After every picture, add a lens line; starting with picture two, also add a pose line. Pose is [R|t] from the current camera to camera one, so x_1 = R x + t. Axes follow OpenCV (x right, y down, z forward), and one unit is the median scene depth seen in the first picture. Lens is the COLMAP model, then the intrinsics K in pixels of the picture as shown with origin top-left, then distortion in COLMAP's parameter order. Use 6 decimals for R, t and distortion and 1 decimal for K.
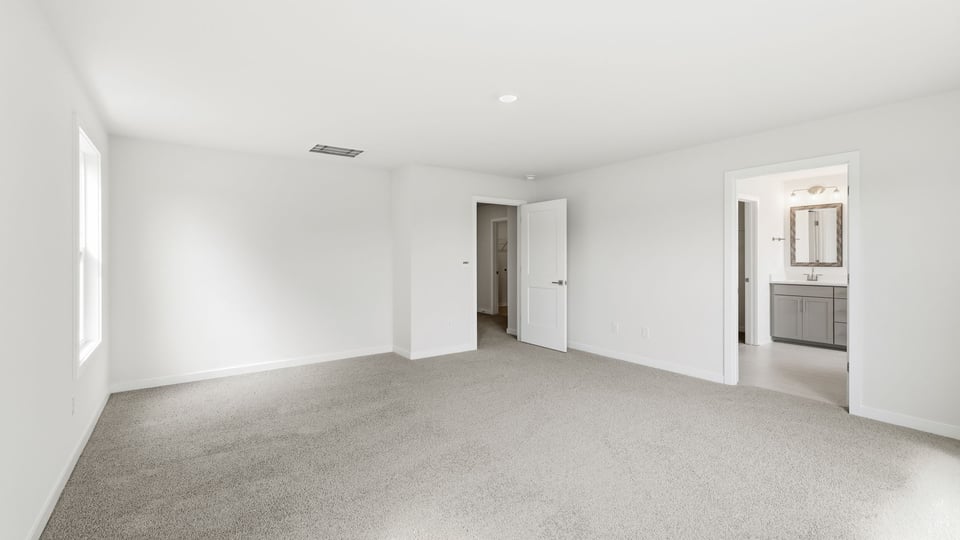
lens RADIAL K [[415.5, 0, 475.0], [0, 415.5, 255.3], [0, 0, 1]] dist [0.002582, 0.000051]
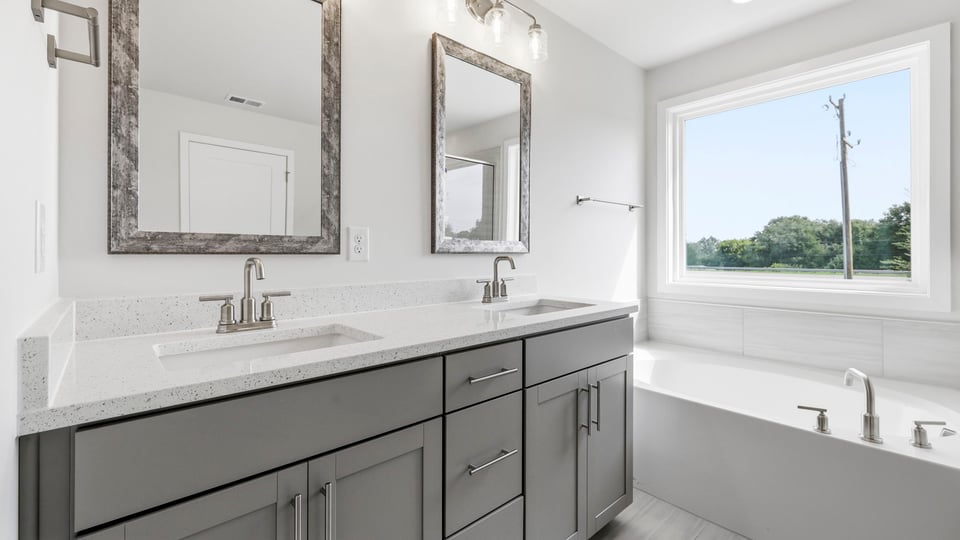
lens RADIAL K [[415.5, 0, 475.0], [0, 415.5, 255.3], [0, 0, 1]] dist [0.002582, 0.000051]
pose [[-0.093149, 0.000522, 0.995652, 0.606954], [-0.002322, 0.999997, -0.000741, 0.027401], [-0.995649, -0.002381, -0.093148, 0.905780]]
